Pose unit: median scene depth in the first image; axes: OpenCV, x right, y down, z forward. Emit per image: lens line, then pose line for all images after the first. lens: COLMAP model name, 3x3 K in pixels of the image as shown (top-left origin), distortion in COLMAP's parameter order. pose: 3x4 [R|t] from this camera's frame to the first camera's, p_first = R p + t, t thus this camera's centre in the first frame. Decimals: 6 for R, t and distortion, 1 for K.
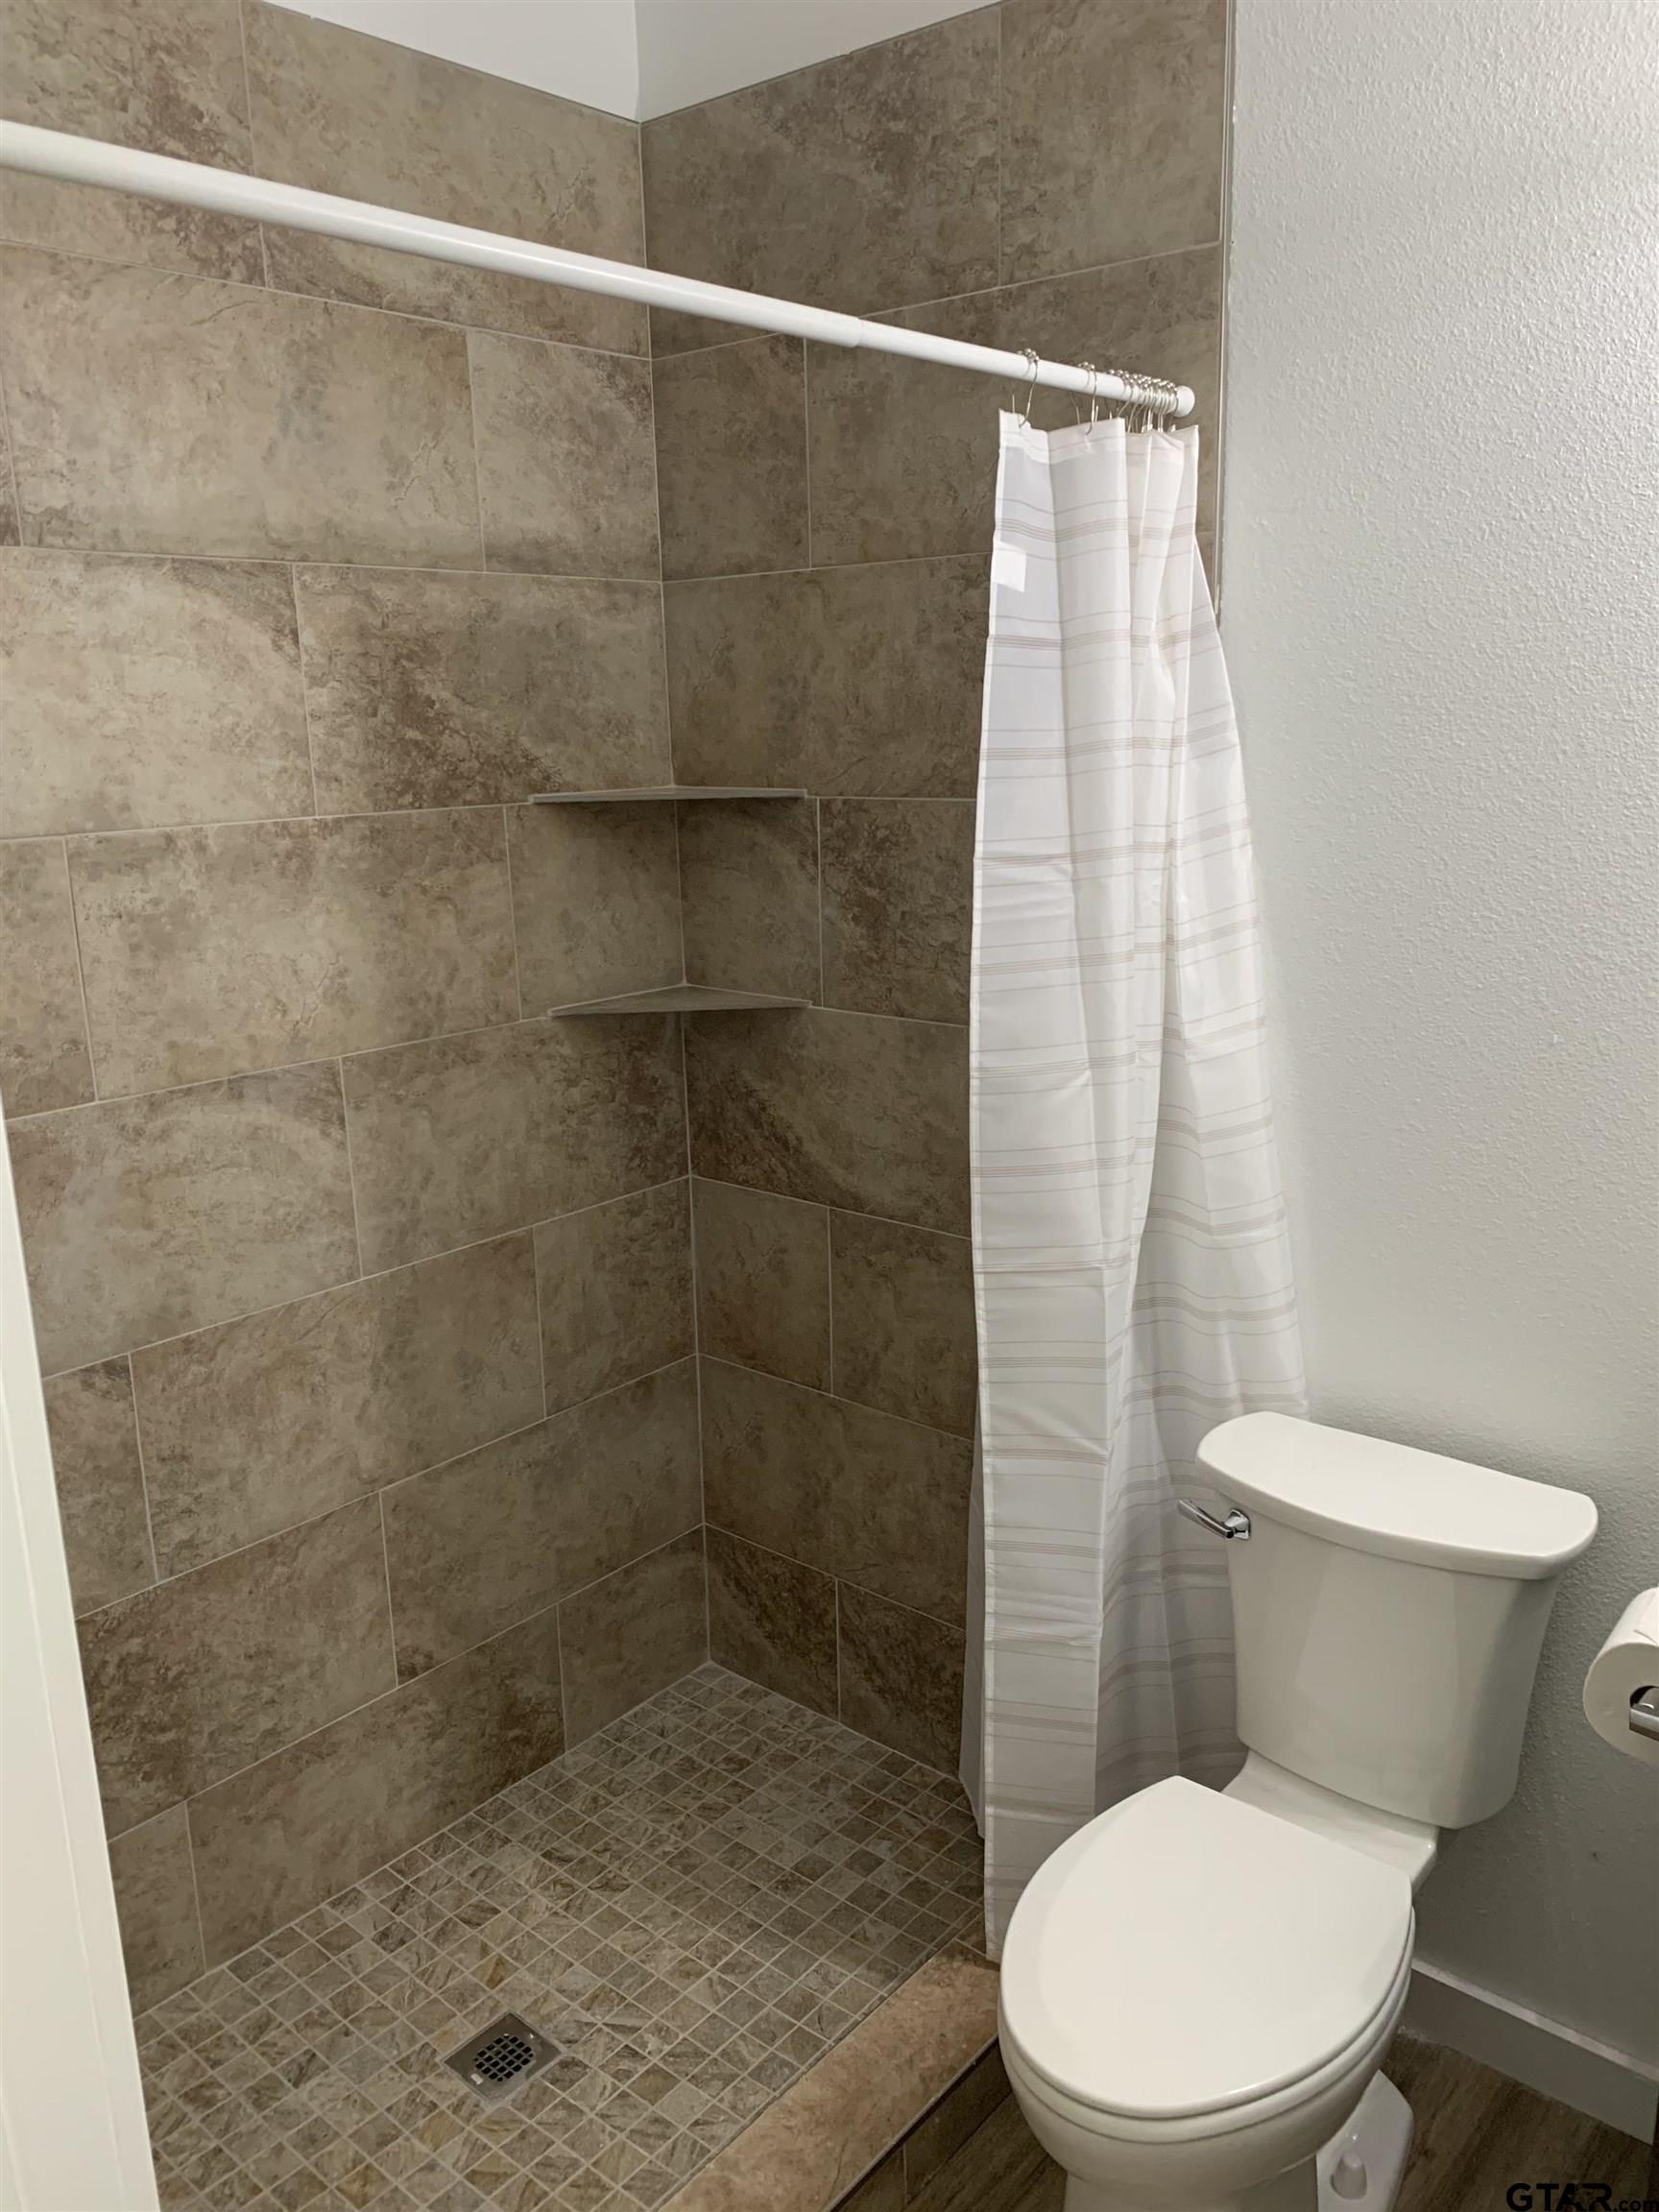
lens RADIAL K [[1705.8, 0, 838.4], [0, 1705.8, 1112.1], [0, 0, 1]] dist [0.050282, -0.063629]
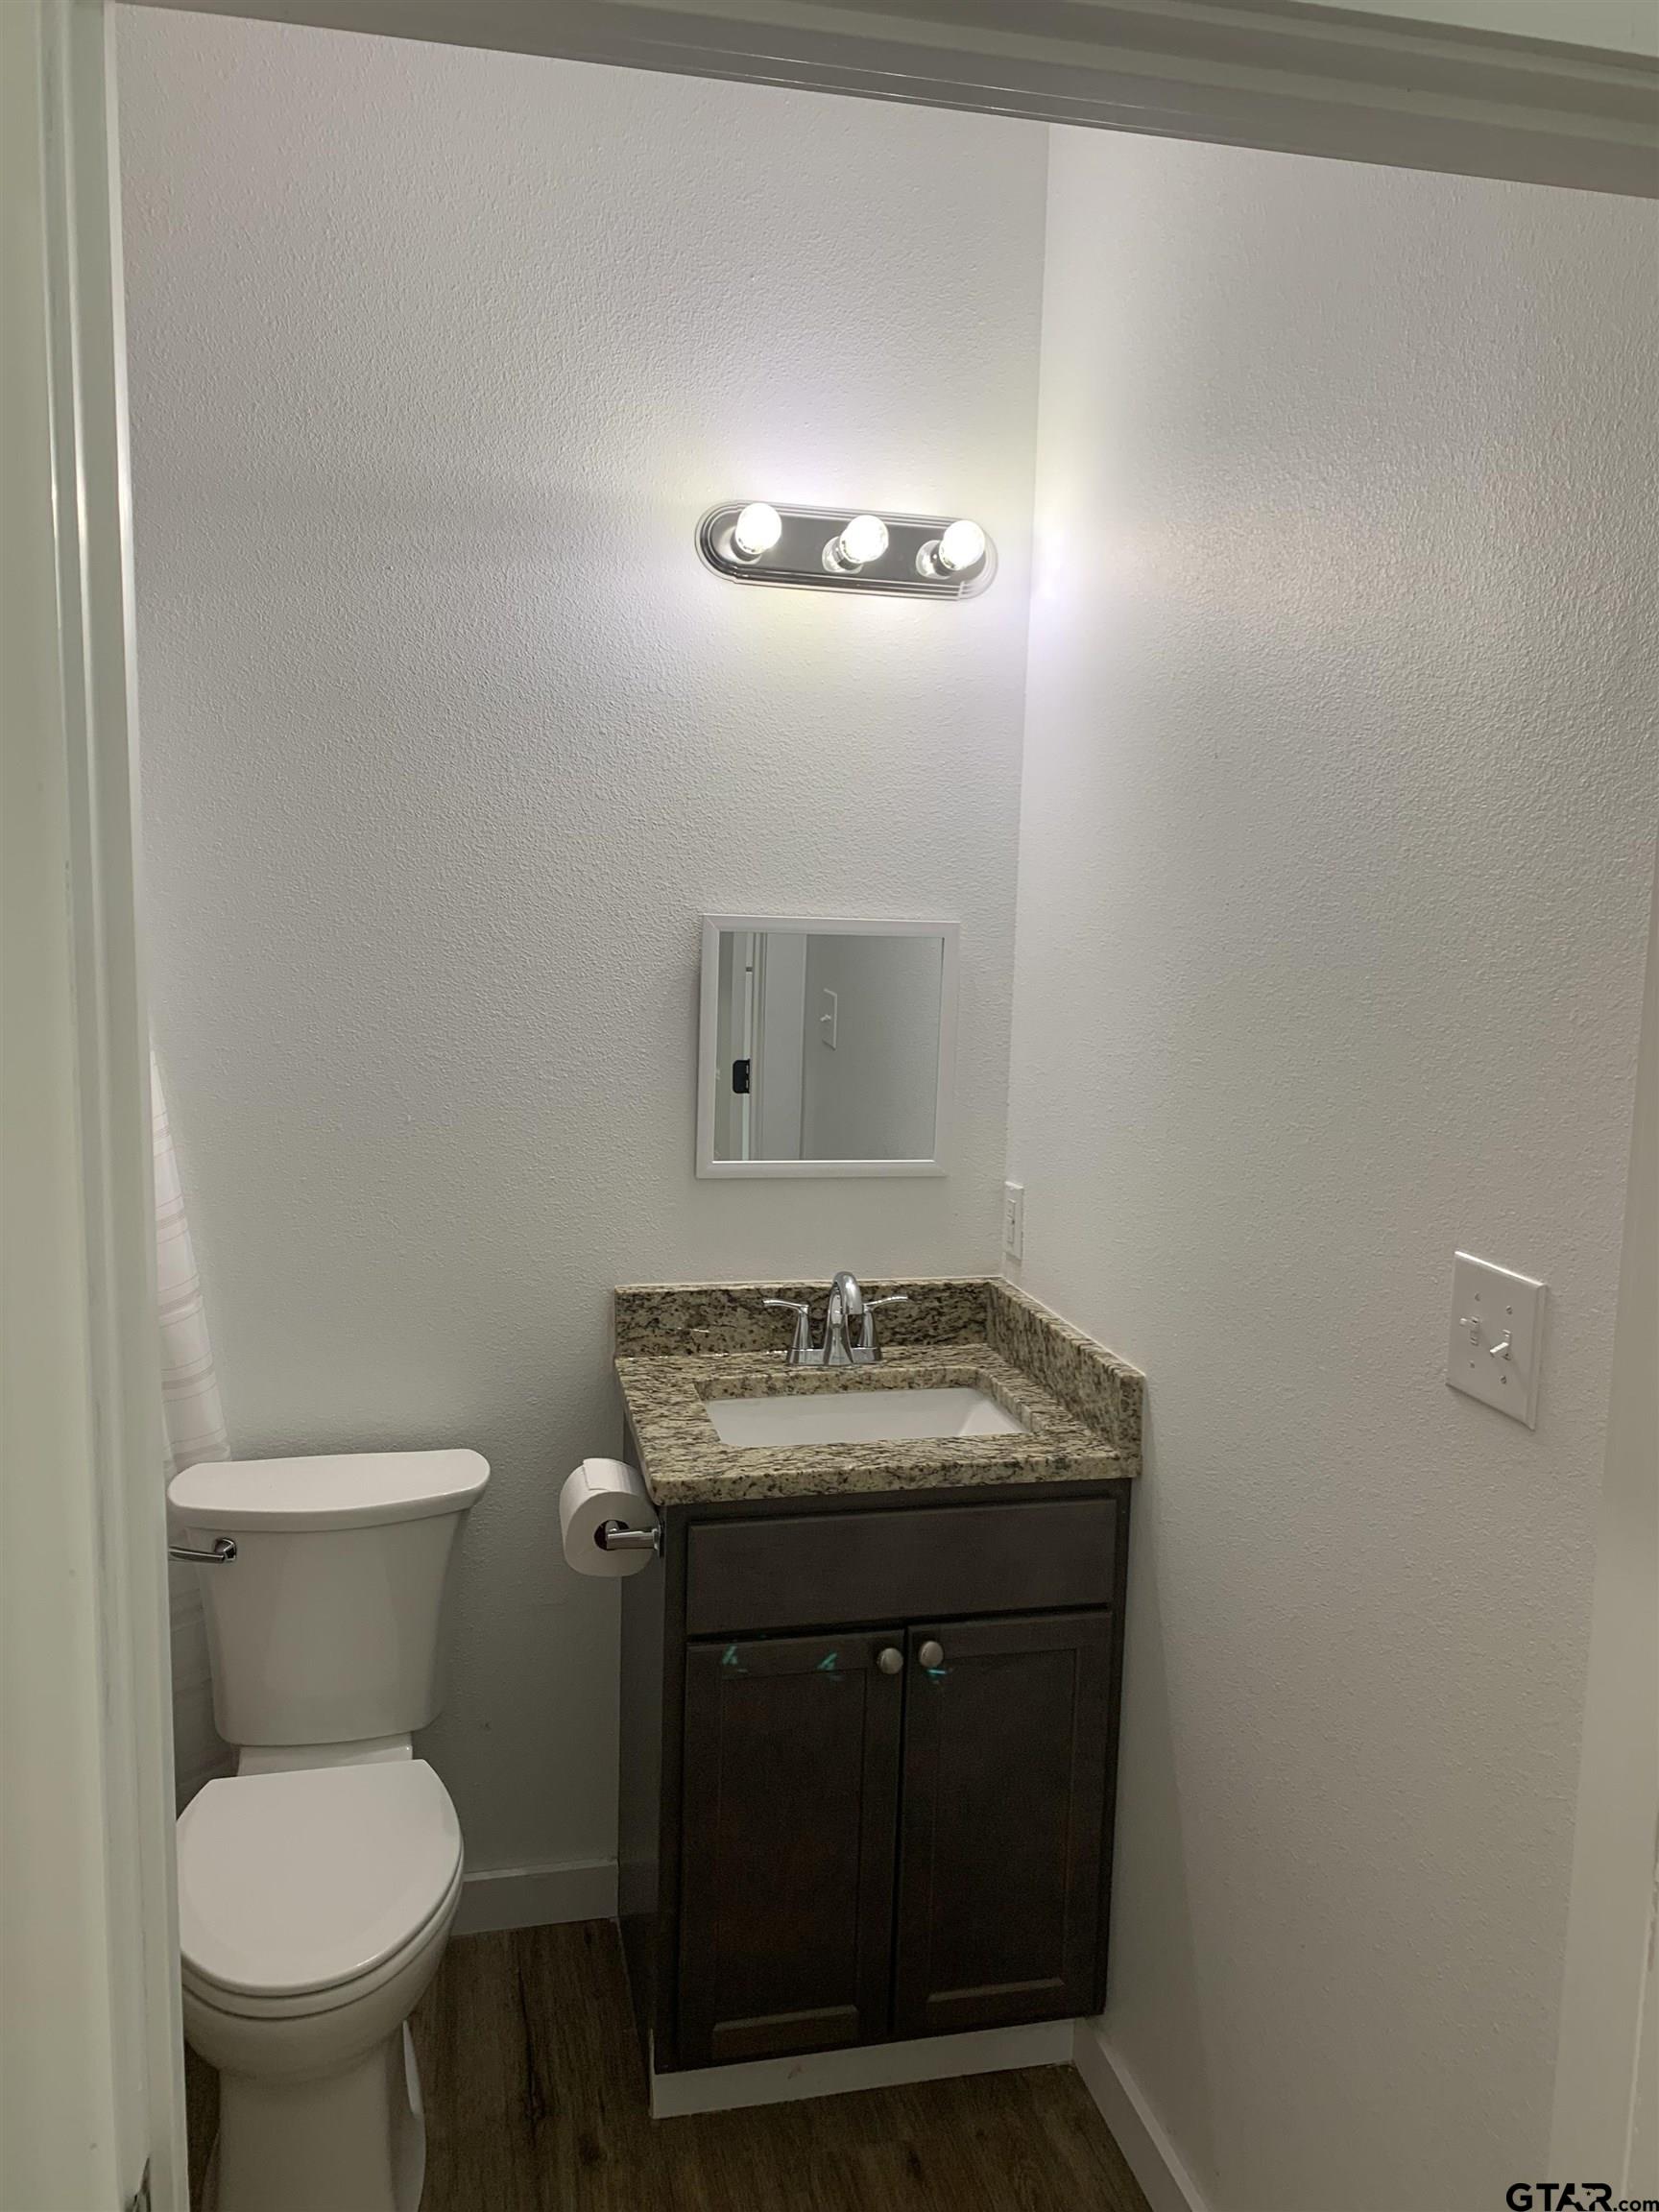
lens RADIAL K [[1654.4, 0, 858.4], [0, 1654.4, 1105.2], [0, 0, 1]] dist [0.071434, -0.092751]
pose [[0.594298, -0.069320, 0.801252, -0.358068], [0.145173, 0.989160, -0.022099, 0.023759], [-0.791034, 0.129453, 0.597918, -0.062549]]
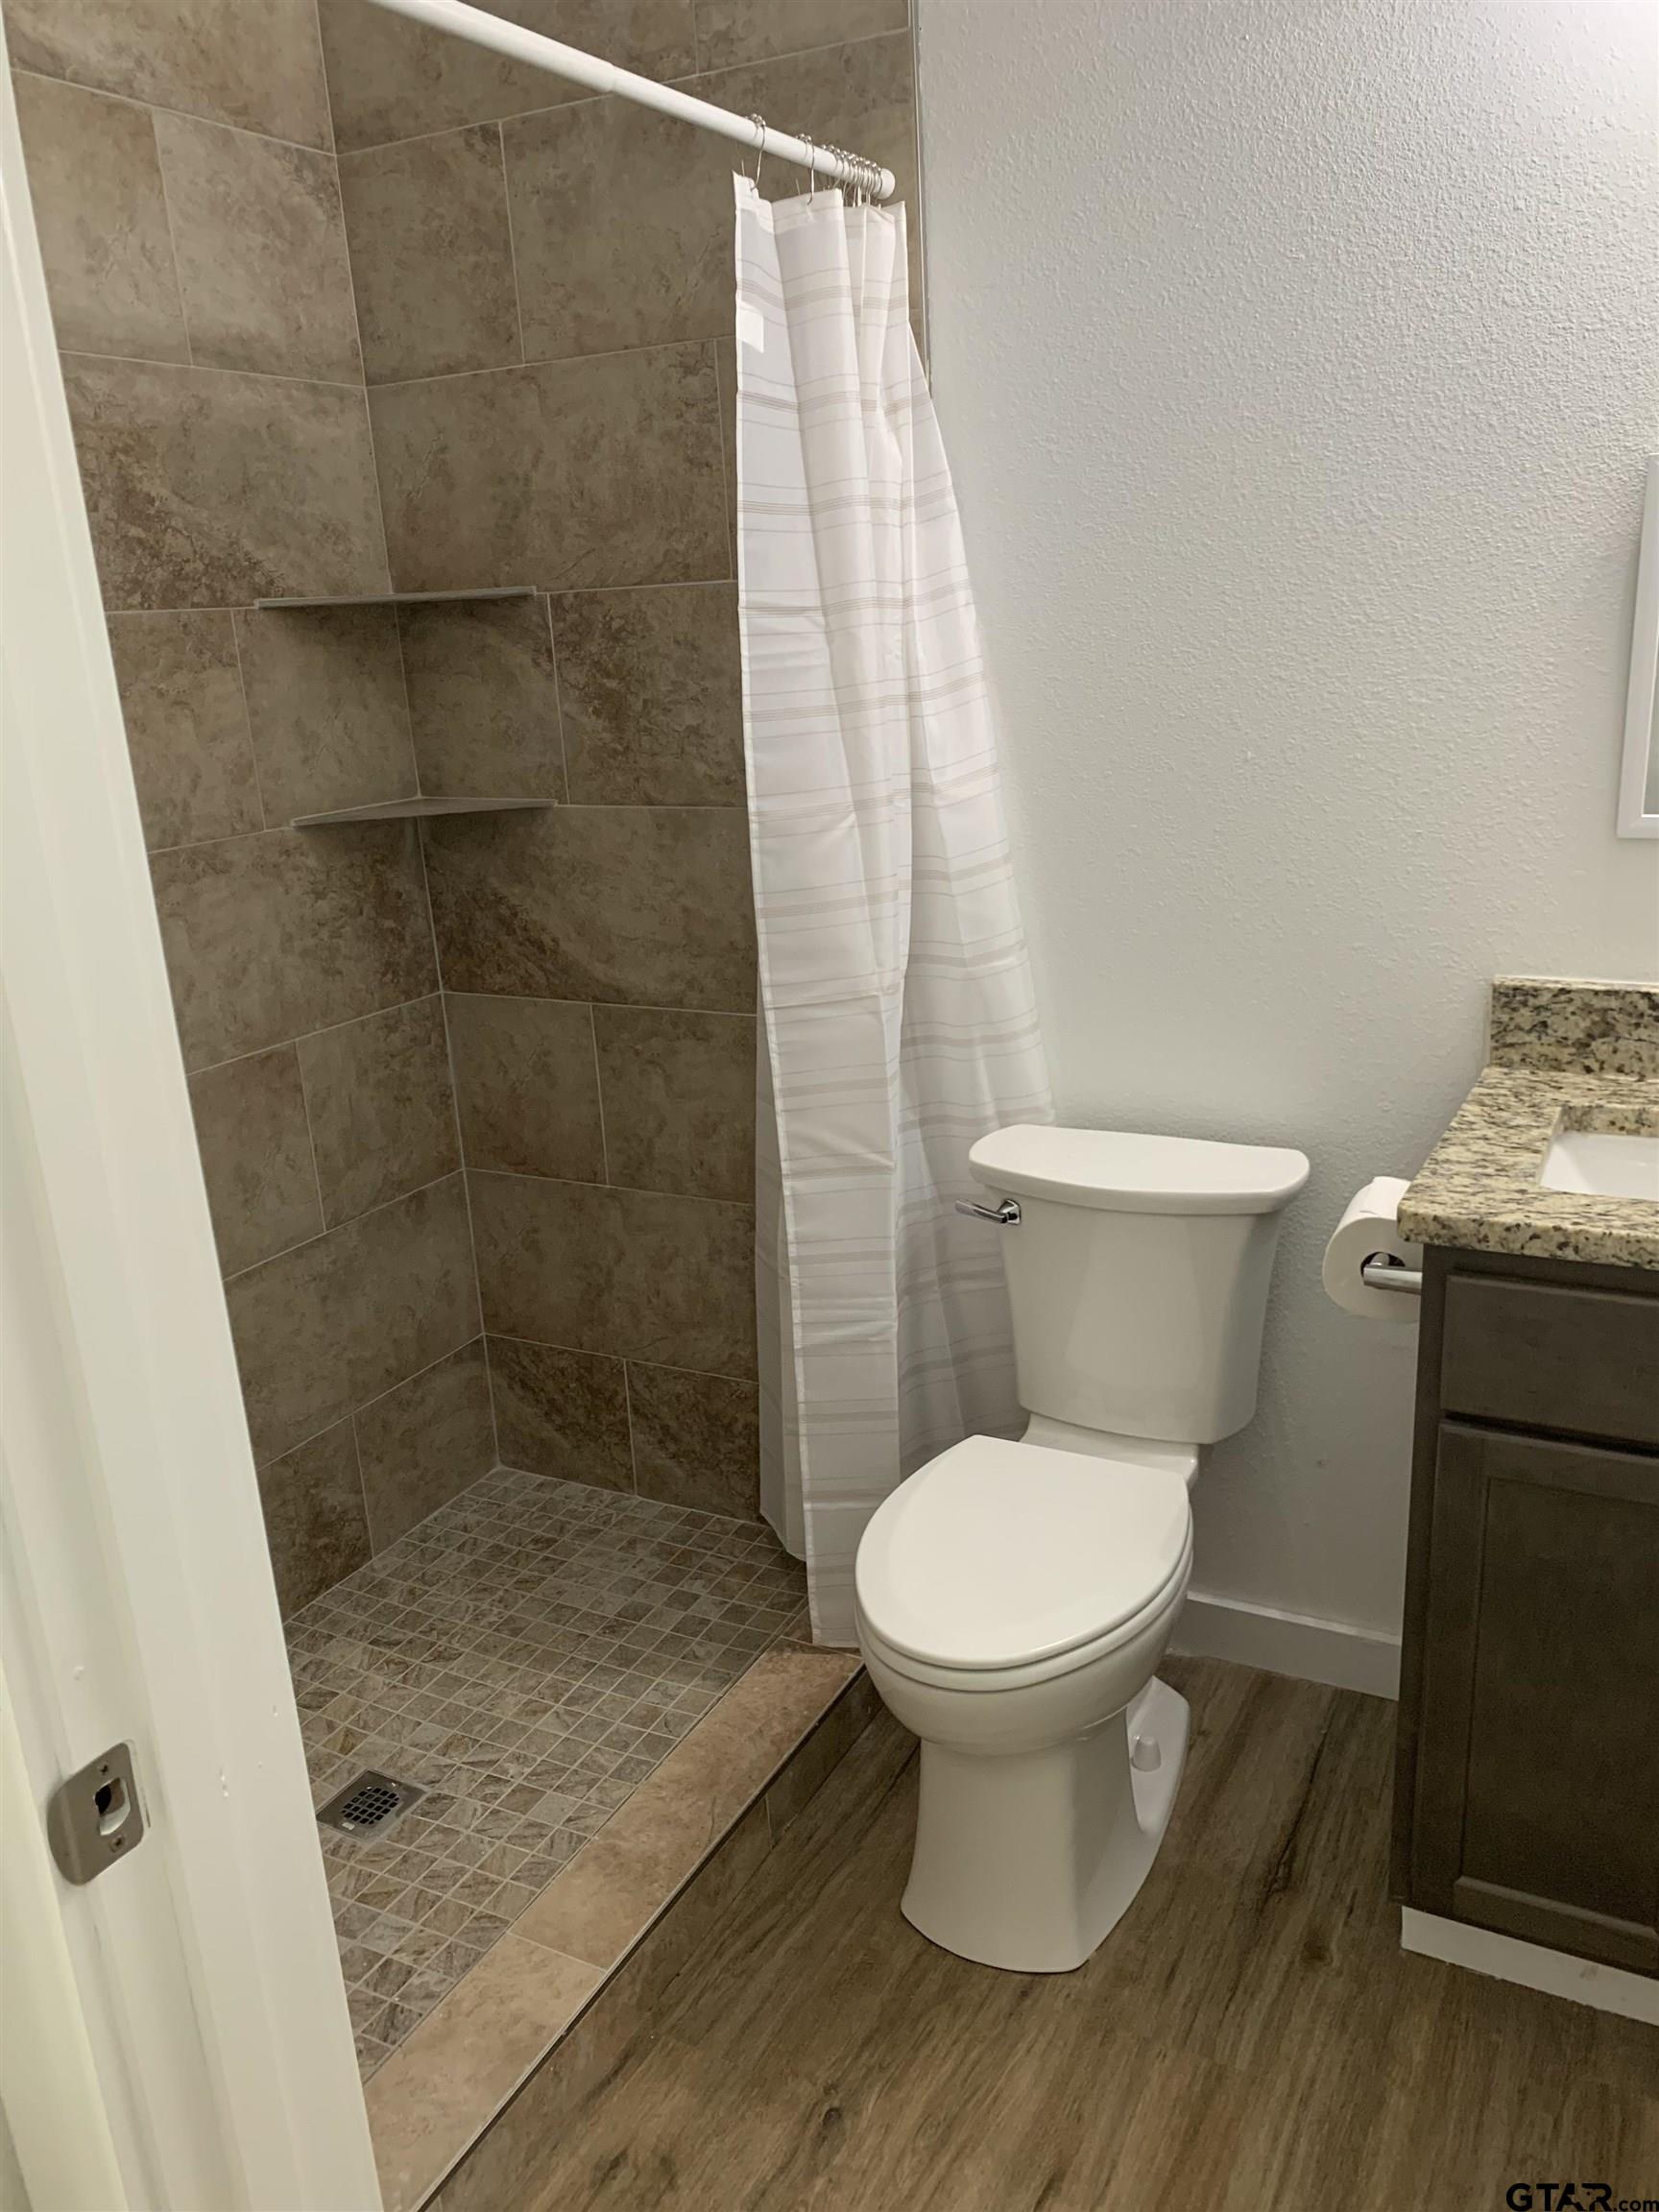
lens RADIAL K [[1700.5, 0, 852.5], [0, 1700.5, 1114.0], [0, 0, 1]] dist [0.016970, -0.016675]
pose [[0.974881, -0.090916, 0.203325, -0.079228], [0.080138, 0.994937, 0.060643, 0.088443], [-0.207809, -0.042826, 0.977232, -0.056564]]
